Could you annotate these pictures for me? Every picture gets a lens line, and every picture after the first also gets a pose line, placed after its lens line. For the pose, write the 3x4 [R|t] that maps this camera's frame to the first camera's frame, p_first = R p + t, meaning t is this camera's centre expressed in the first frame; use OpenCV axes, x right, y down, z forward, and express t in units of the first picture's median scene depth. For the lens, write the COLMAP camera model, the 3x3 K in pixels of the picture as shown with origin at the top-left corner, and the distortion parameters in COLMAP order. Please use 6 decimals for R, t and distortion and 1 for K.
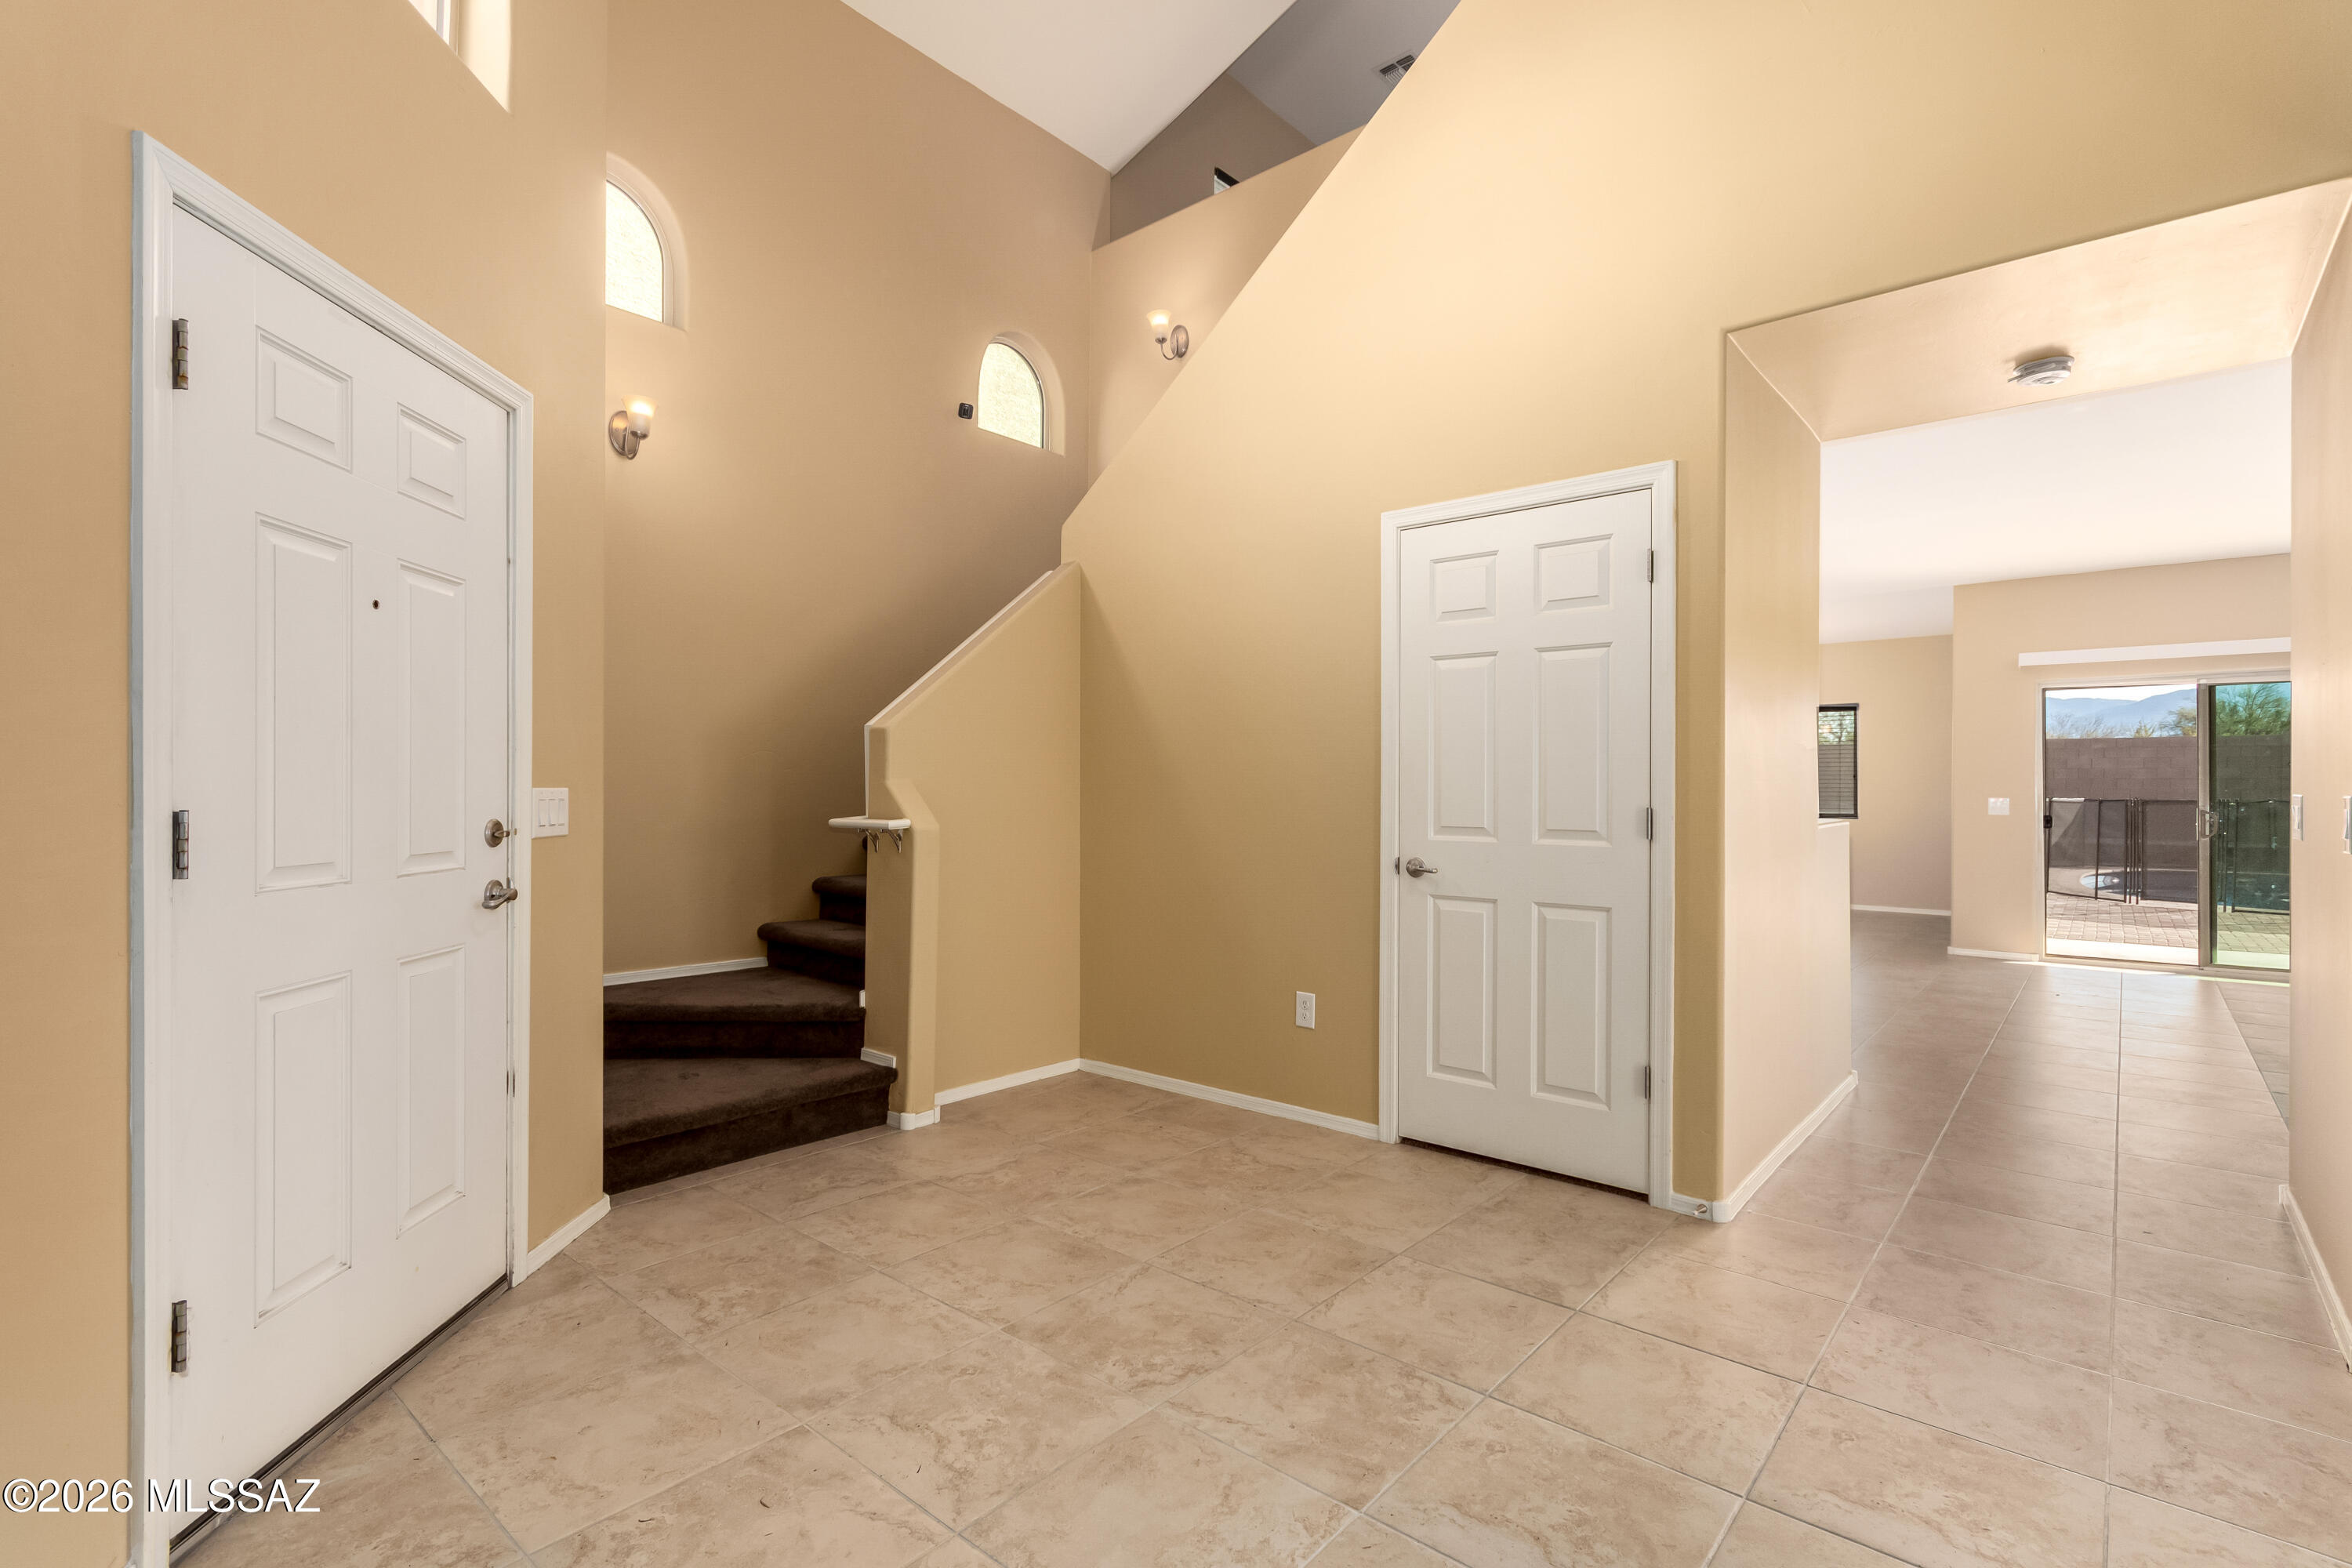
lens RADIAL K [[1094.7, 0, 1199.7], [0, 1094.7, 788.0], [0, 0, 1]] dist [0.002359, 0.000662]
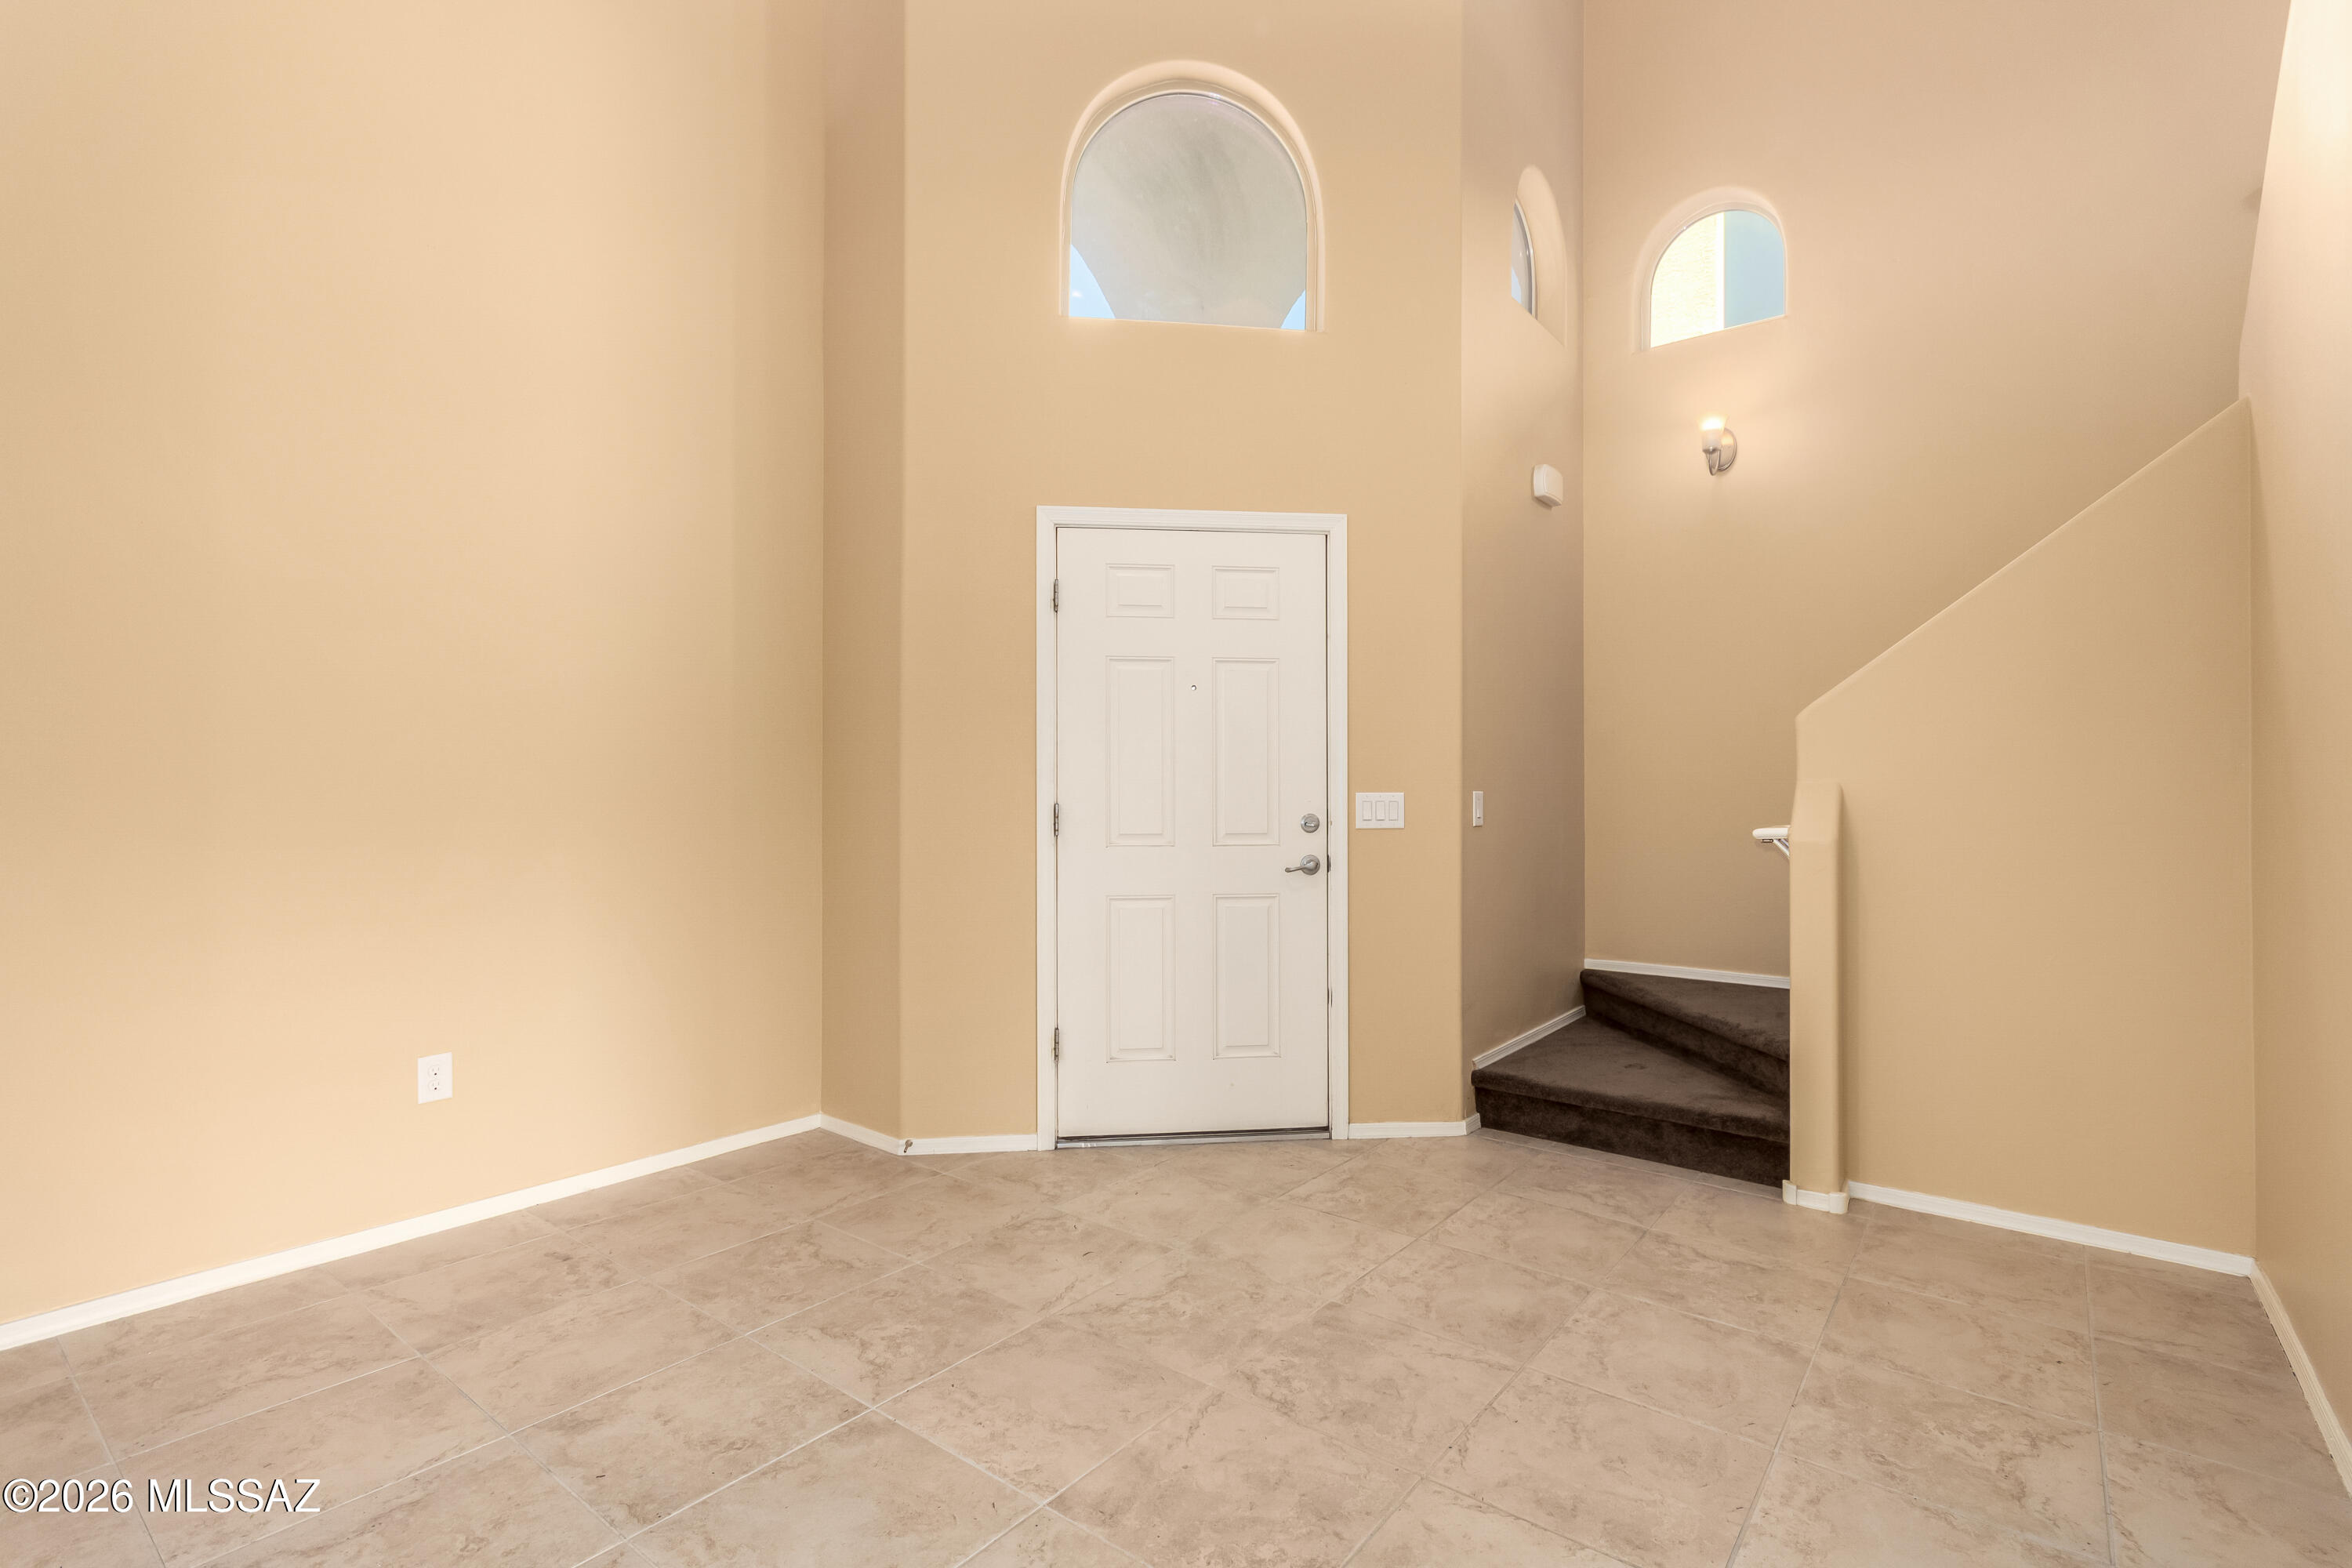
lens RADIAL K [[1094.7, 0, 1192.5], [0, 1094.7, 792.1], [0, 0, 1]] dist [0.002359, 0.000662]
pose [[0.030786, -0.007966, -0.999494, 0.819368], [0.002841, 0.999965, -0.007882, 0.009987], [0.999522, -0.002597, 0.030807, 0.781020]]
